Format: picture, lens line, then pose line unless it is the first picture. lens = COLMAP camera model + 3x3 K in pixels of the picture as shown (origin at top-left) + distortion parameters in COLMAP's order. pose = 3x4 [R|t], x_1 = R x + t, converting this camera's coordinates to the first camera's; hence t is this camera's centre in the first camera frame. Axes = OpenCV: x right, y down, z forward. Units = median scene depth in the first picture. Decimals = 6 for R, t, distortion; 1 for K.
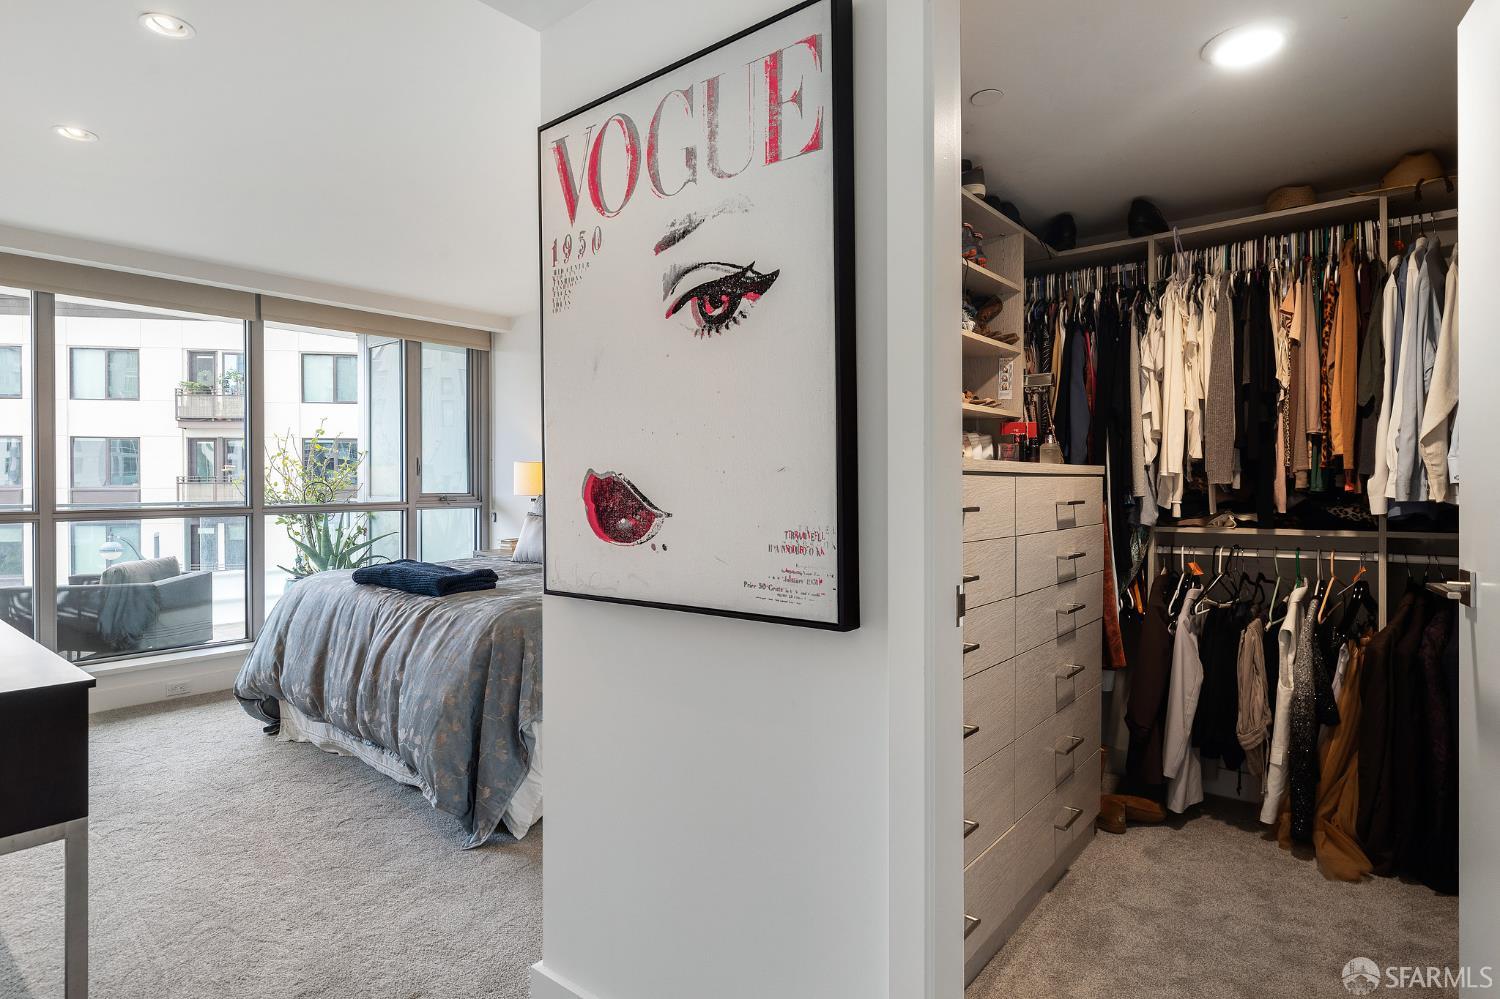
lens RADIAL K [[793.8, 0, 751.3], [0, 793.8, 487.5], [0, 0, 1]] dist [0.000114, -0.000554]
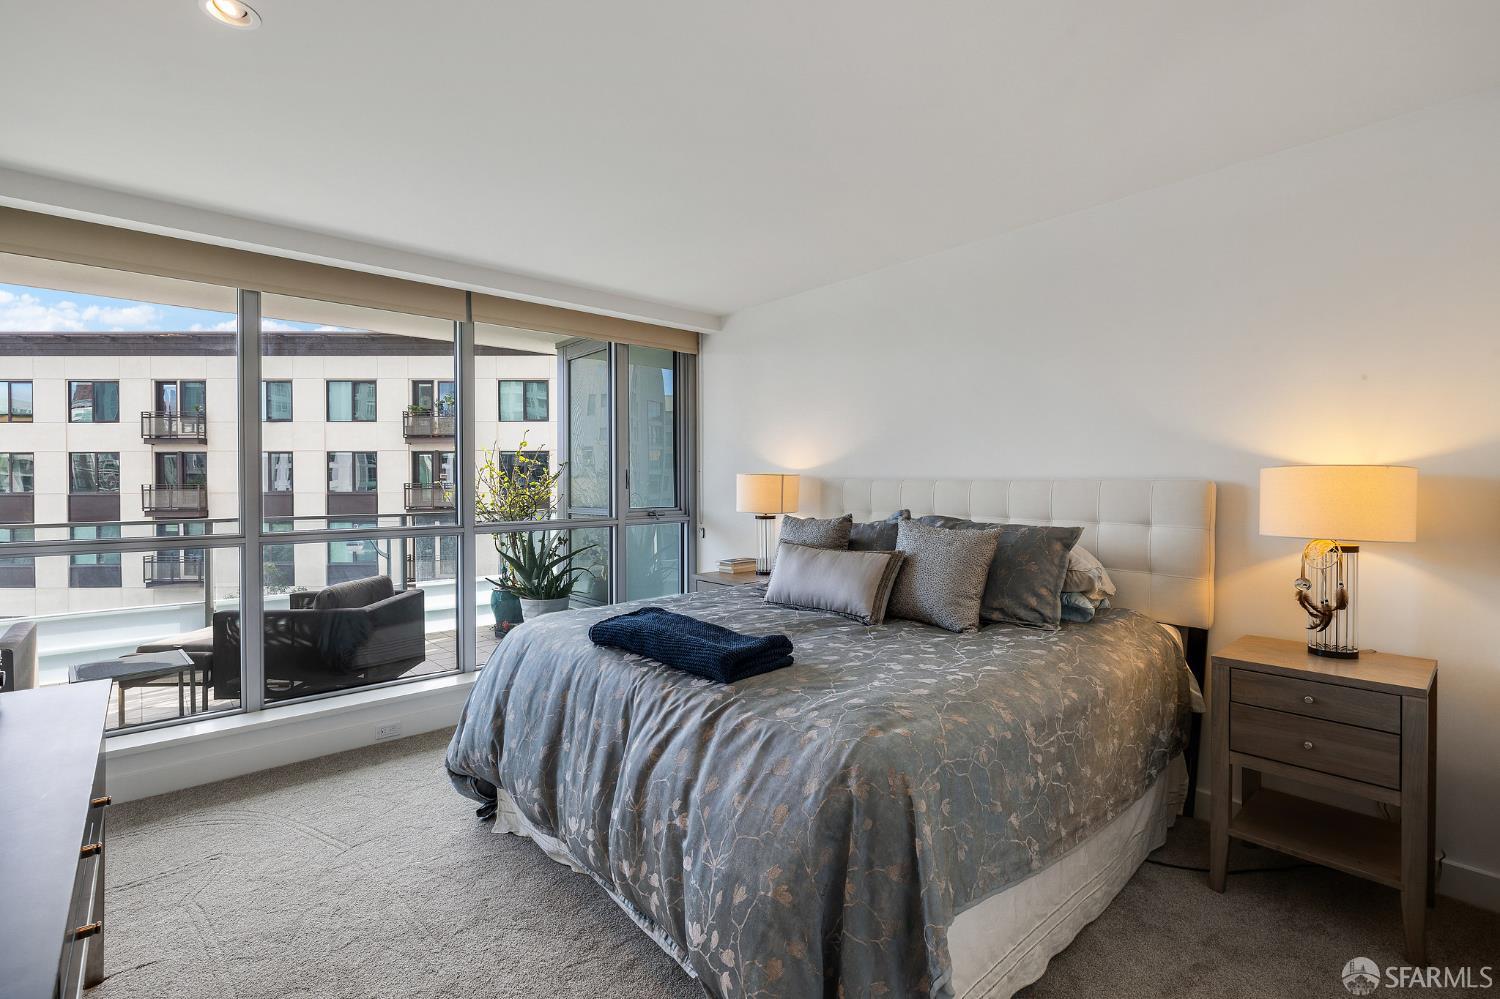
lens RADIAL K [[676.8, 0, 746.5], [0, 676.8, 490.4], [0, 0, 1]] dist [-0.002583, 0.000110]
pose [[0.987045, -0.001602, -0.160437, -0.238466], [0.001818, 0.999998, 0.001196, -0.021056], [0.160435, -0.001472, 0.987045, 0.372337]]
